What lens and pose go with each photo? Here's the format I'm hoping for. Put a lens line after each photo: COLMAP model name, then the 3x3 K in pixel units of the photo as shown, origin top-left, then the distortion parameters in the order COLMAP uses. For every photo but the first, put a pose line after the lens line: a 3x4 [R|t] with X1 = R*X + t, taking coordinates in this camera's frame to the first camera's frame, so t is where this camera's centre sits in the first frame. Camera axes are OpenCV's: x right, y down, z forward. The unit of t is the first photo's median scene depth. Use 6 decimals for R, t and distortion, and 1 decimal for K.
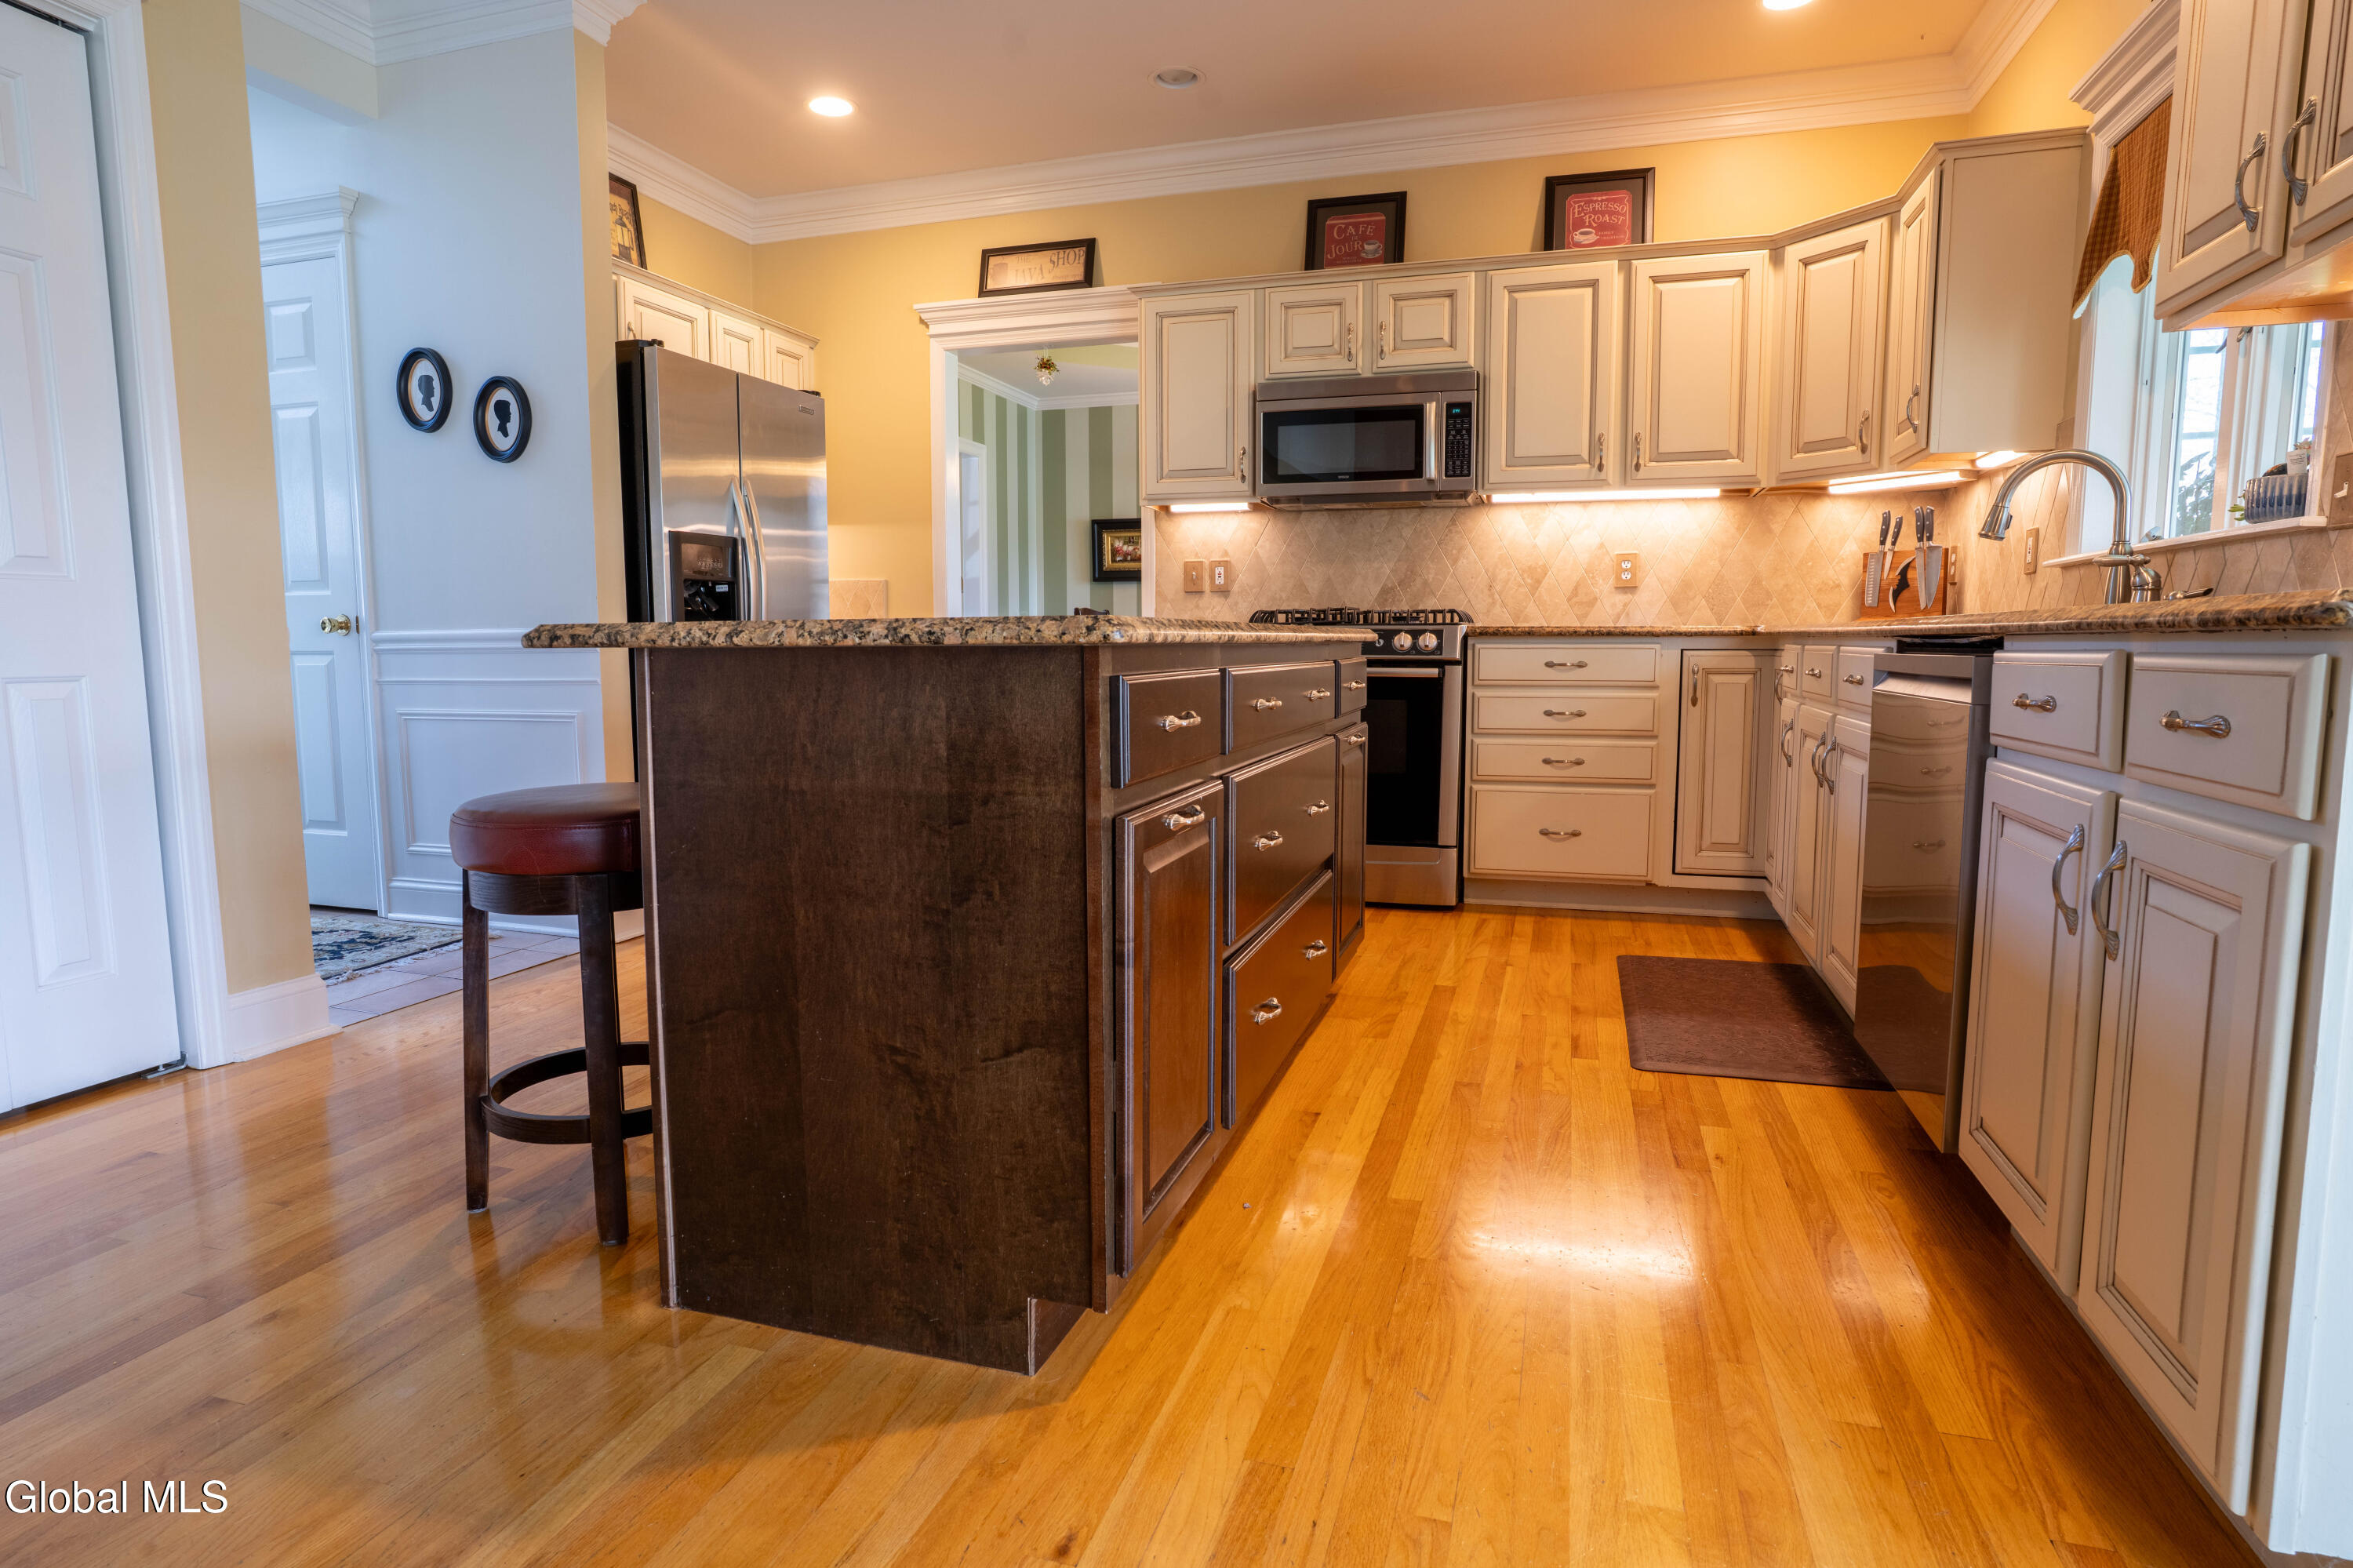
lens RADIAL K [[1232.2, 0, 1167.8], [0, 1232.2, 812.5], [0, 0, 1]] dist [-0.035515, 0.015004]
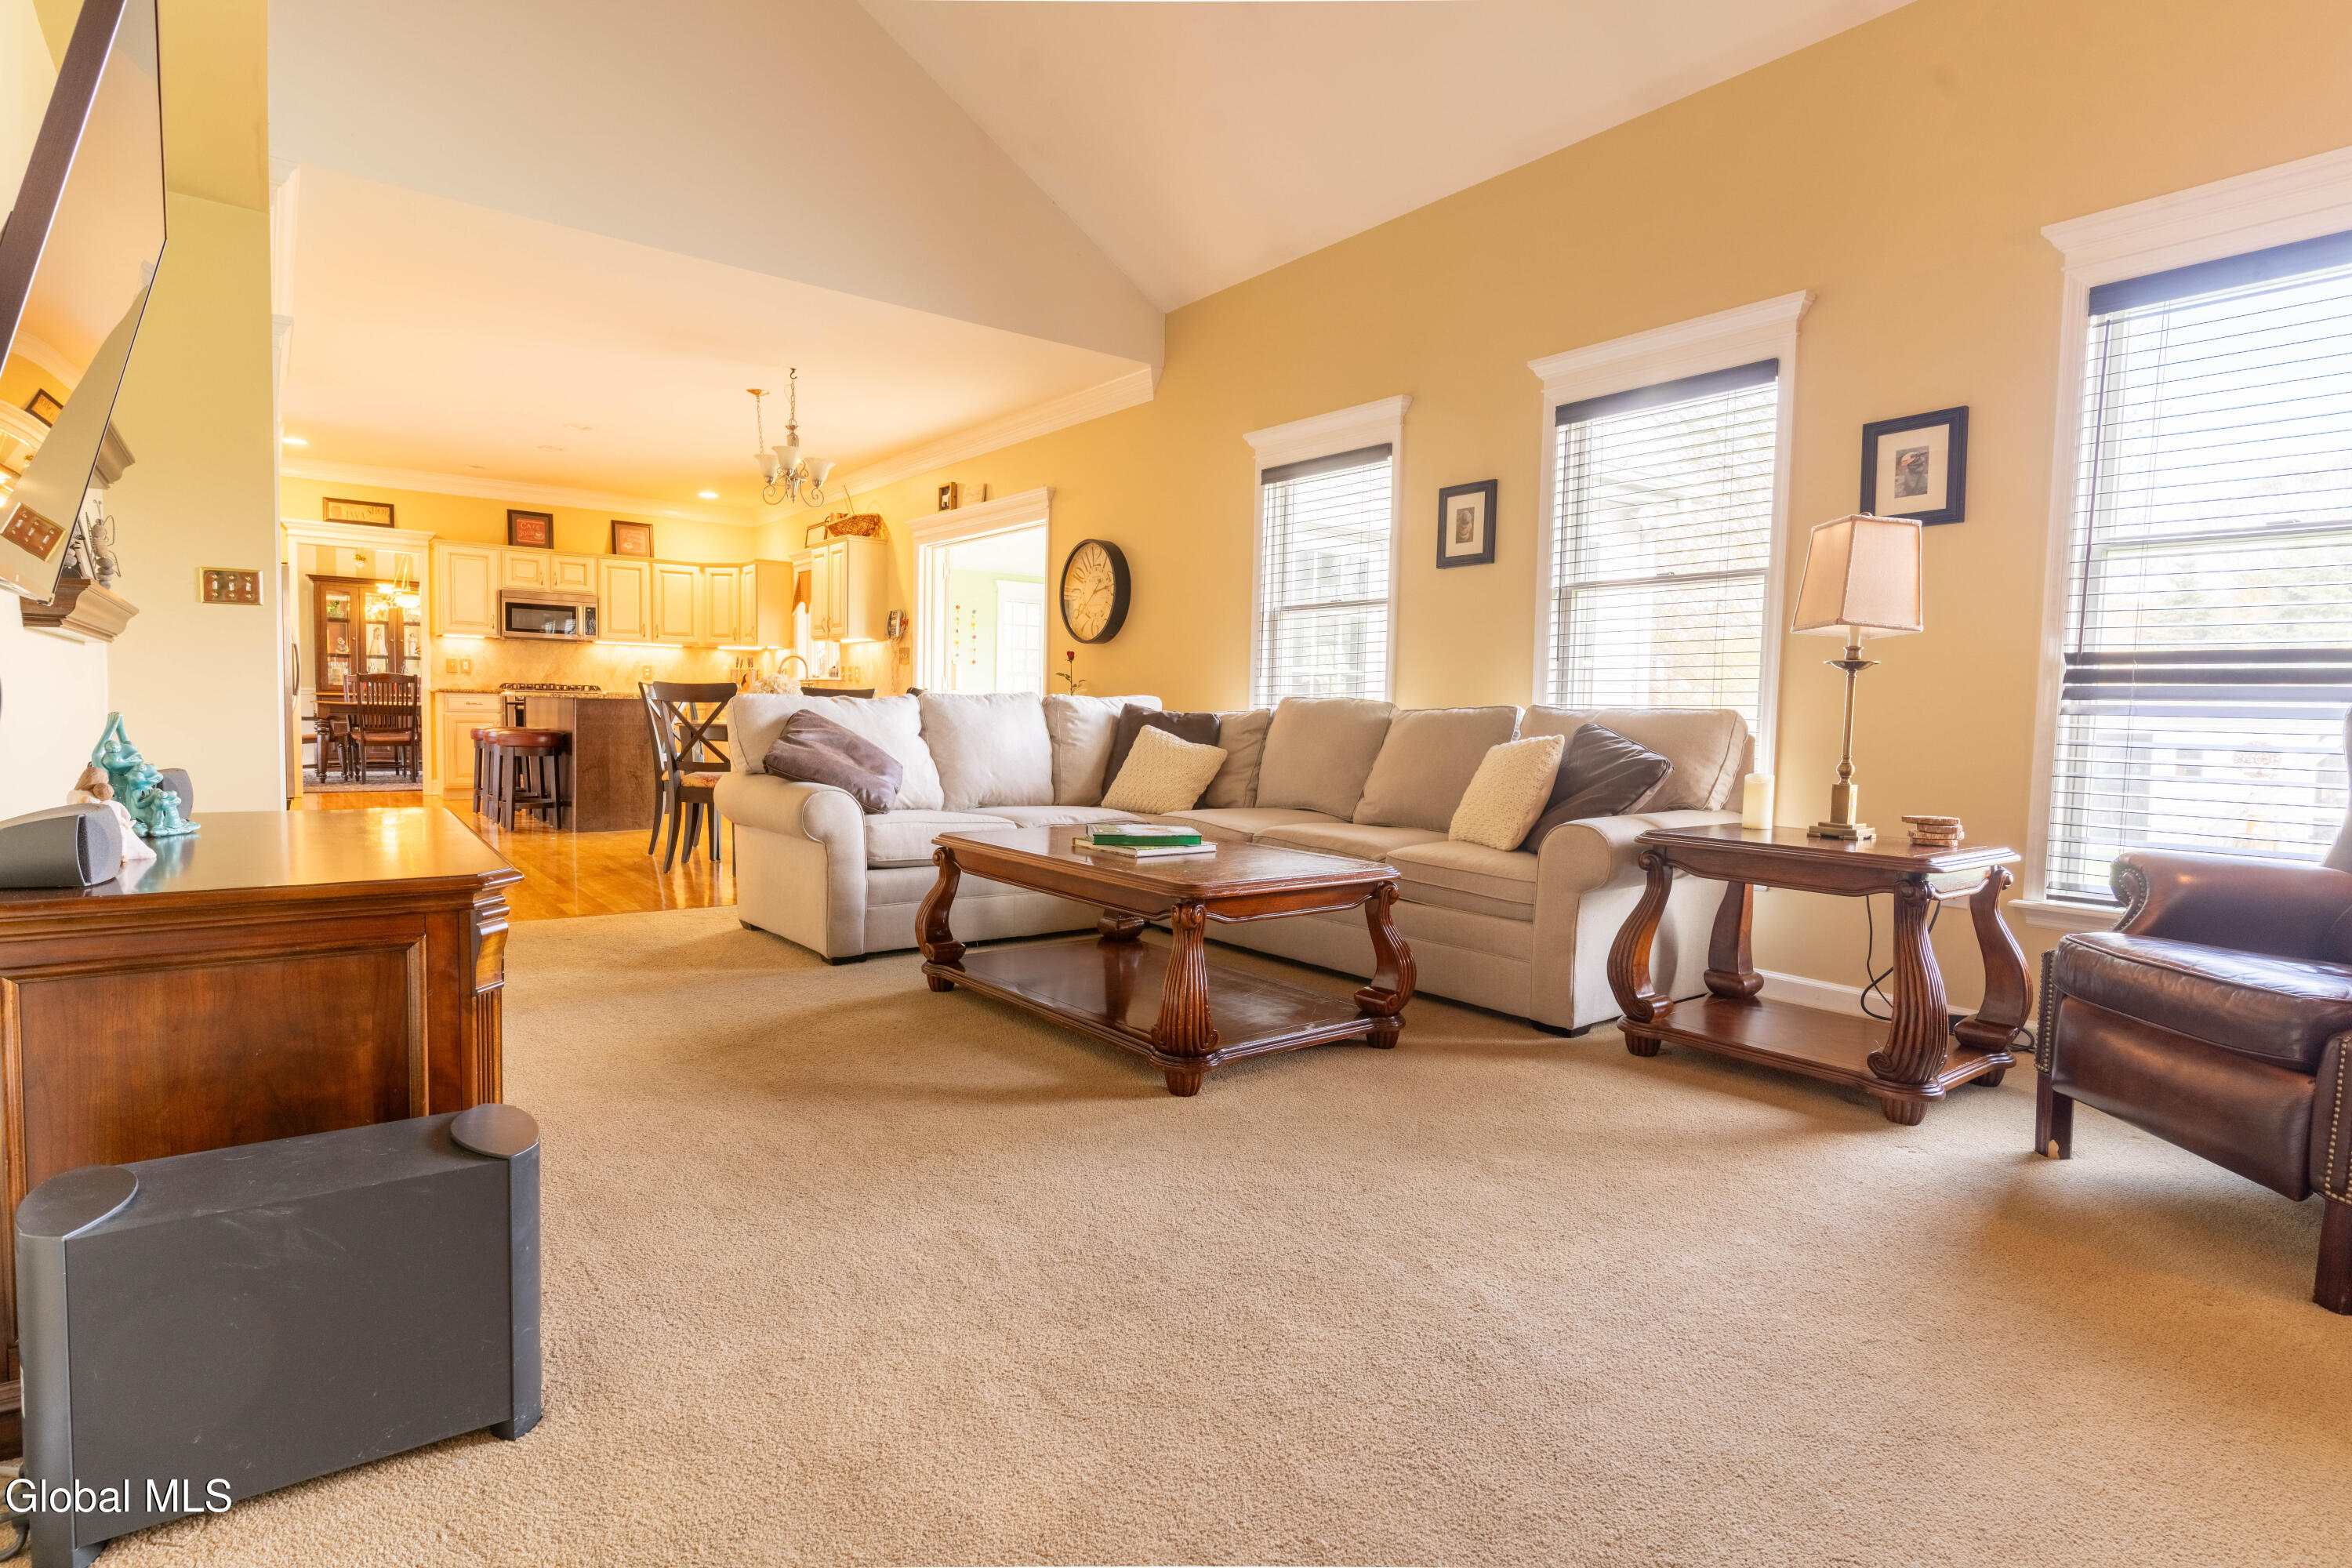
lens RADIAL K [[1231.7, 0, 1198.6], [0, 1231.7, 797.8], [0, 0, 1]] dist [-0.035515, 0.015004]
pose [[0.571792, -0.043425, 0.819248, -1.203009], [0.090397, 0.995852, -0.010306, 0.219937], [-0.815403, 0.079951, 0.573346, -1.556065]]
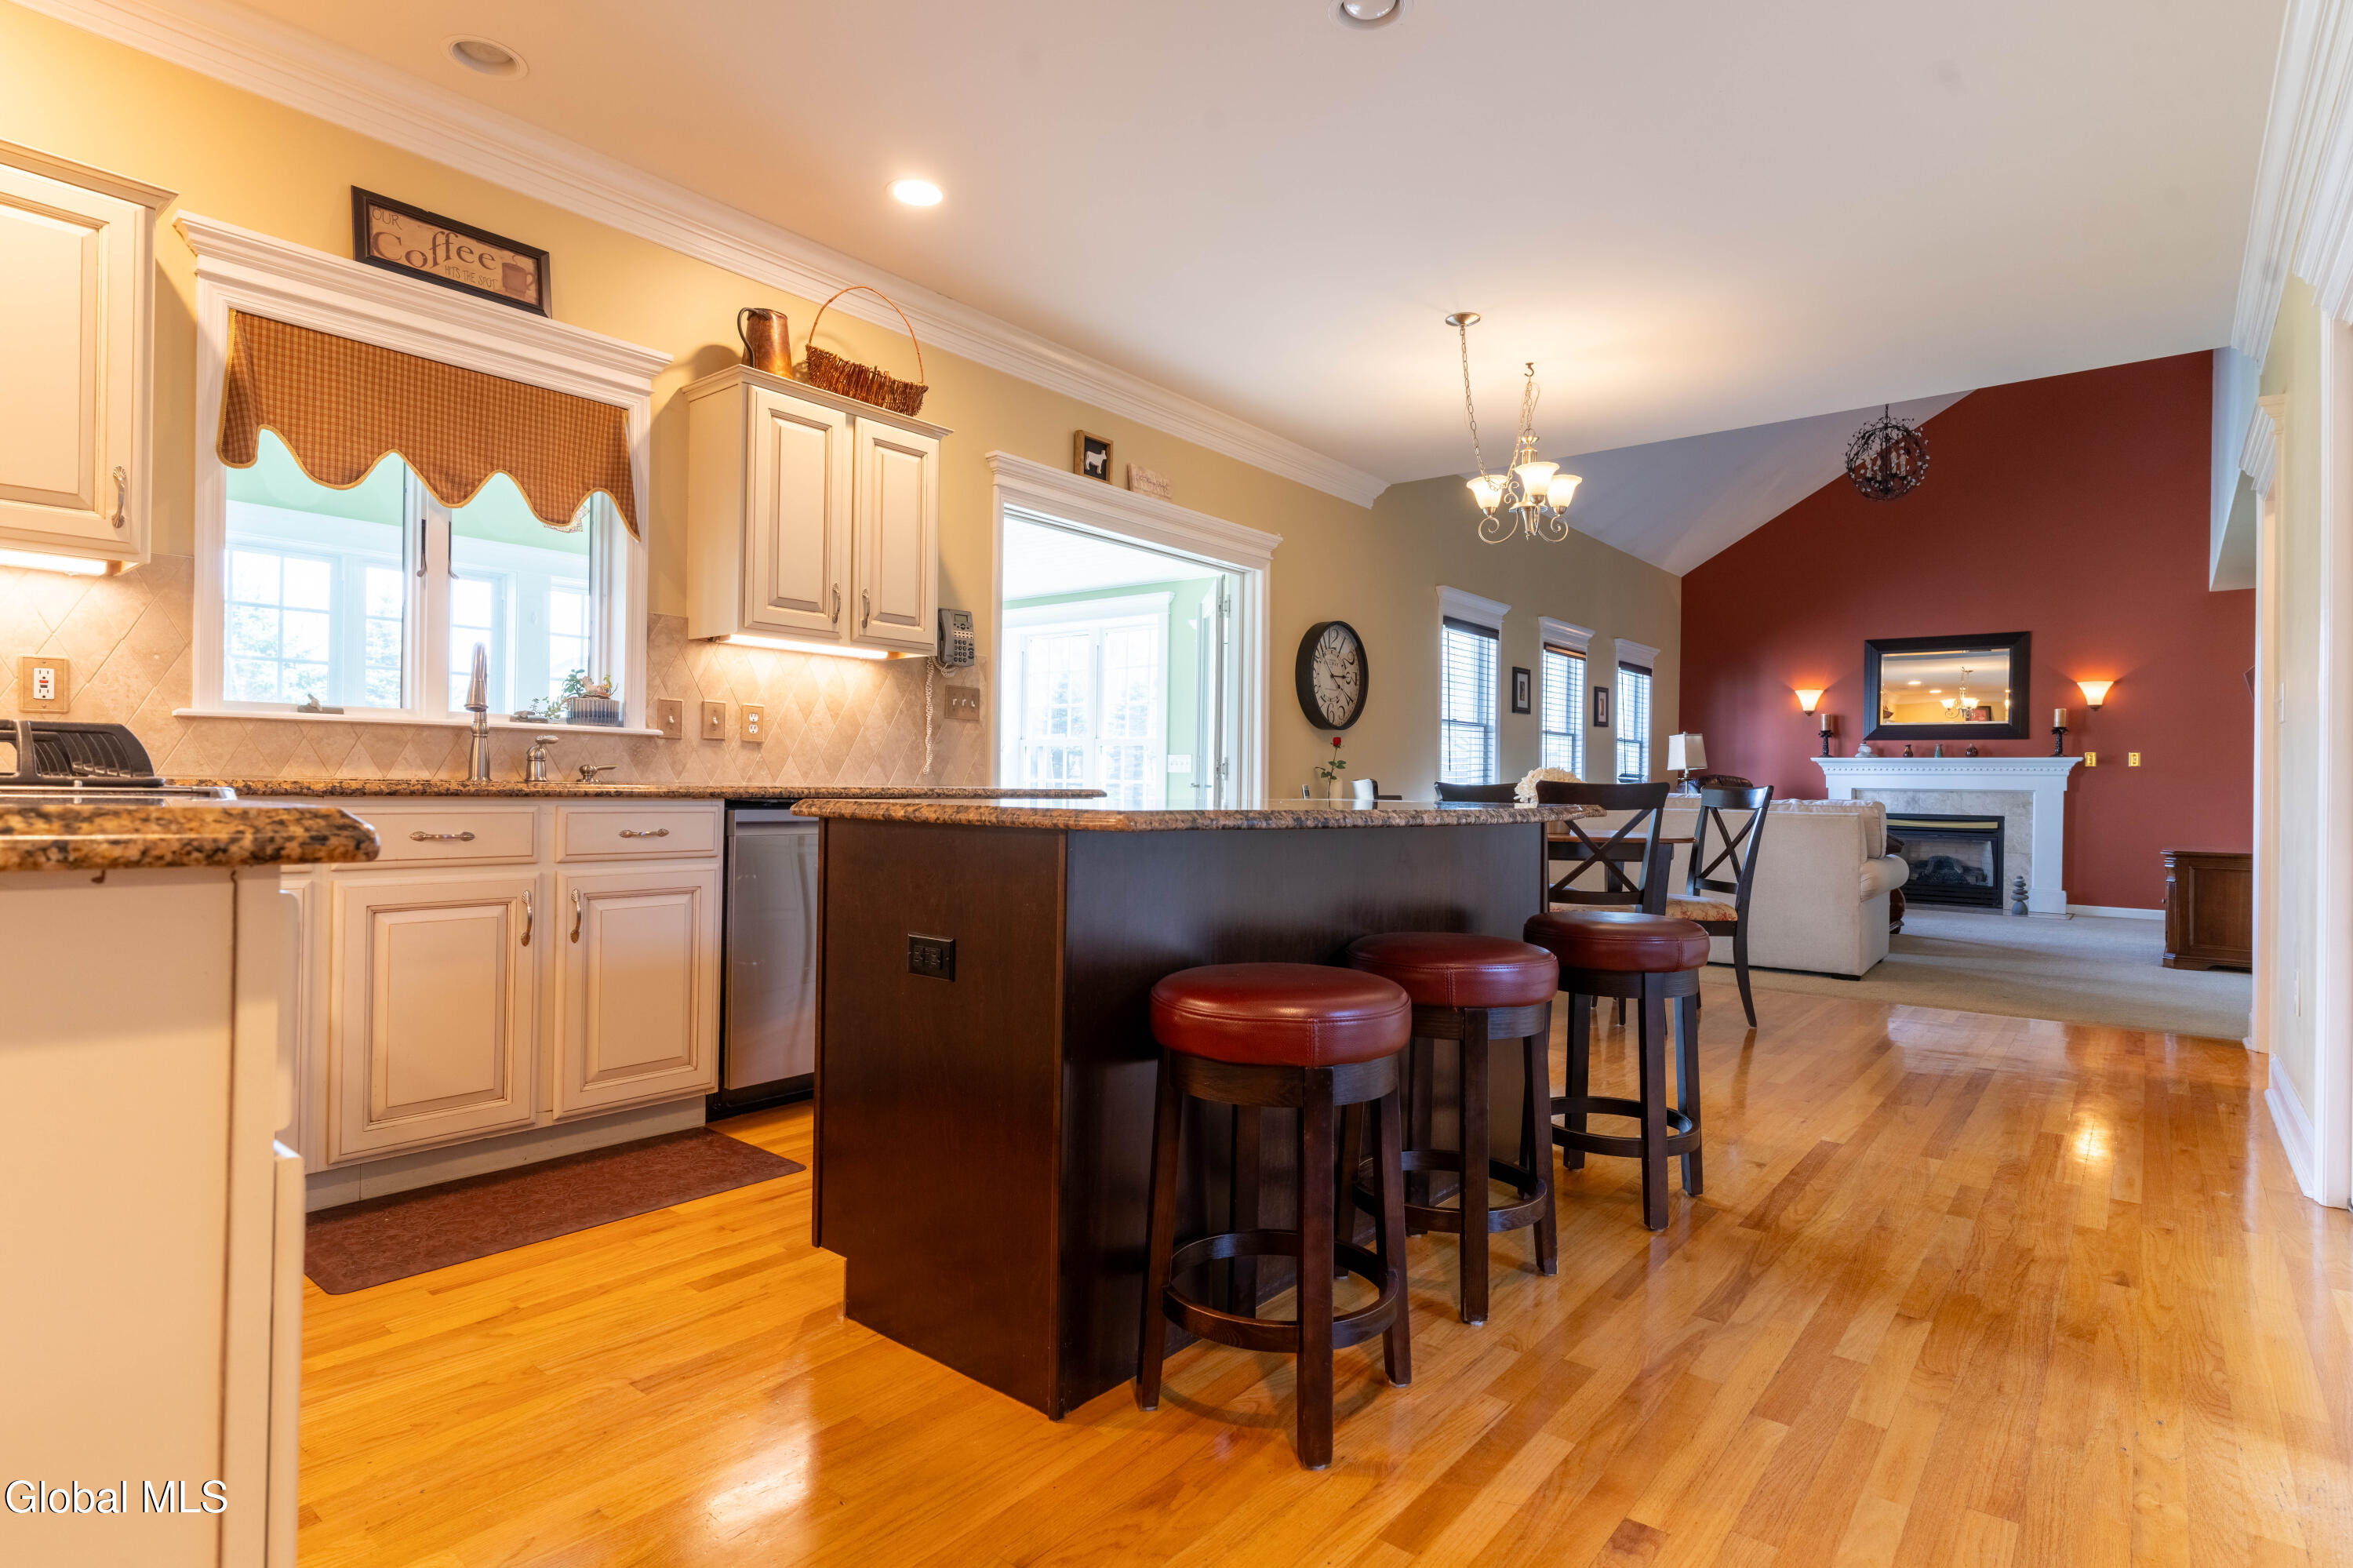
lens RADIAL K [[1232.2, 0, 1179.8], [0, 1232.2, 770.1], [0, 0, 1]] dist [-0.035515, 0.015004]
pose [[-0.935167, -0.007390, 0.354129, -0.214816], [0.036047, 0.992606, 0.115907, -0.185266], [-0.352367, 0.121158, -0.927986, 1.223736]]
